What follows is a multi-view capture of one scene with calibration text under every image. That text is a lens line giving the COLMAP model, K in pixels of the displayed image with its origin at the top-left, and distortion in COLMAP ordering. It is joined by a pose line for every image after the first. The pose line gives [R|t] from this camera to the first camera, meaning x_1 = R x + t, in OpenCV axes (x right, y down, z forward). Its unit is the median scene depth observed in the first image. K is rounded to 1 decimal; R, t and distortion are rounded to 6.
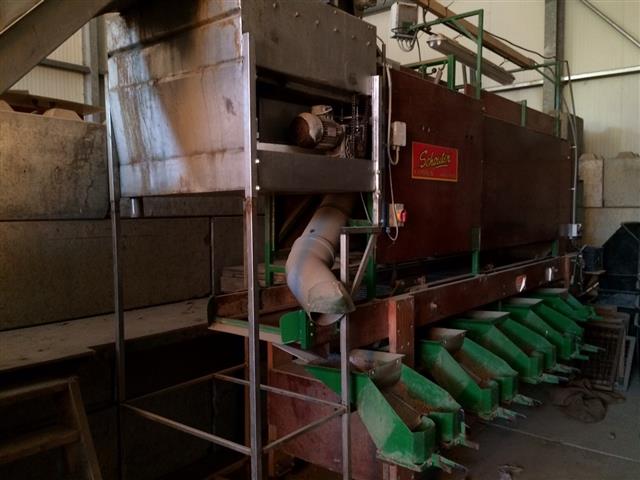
lens RADIAL K [[544.5, 0, 316.3], [0, 544.5, 238.3], [0, 0, 1]] dist [0.080442, -0.104038]
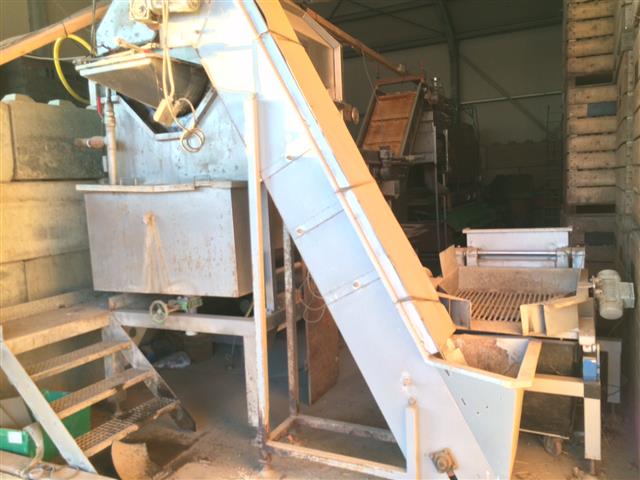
lens RADIAL K [[544.5, 0, 316.3], [0, 544.5, 238.3], [0, 0, 1]] dist [0.080442, -0.104038]
pose [[0.970127, -0.066752, 0.233234, -1.336454], [0.058917, 0.997445, 0.040408, 0.181272], [-0.235336, -0.025459, 0.971581, -1.918652]]
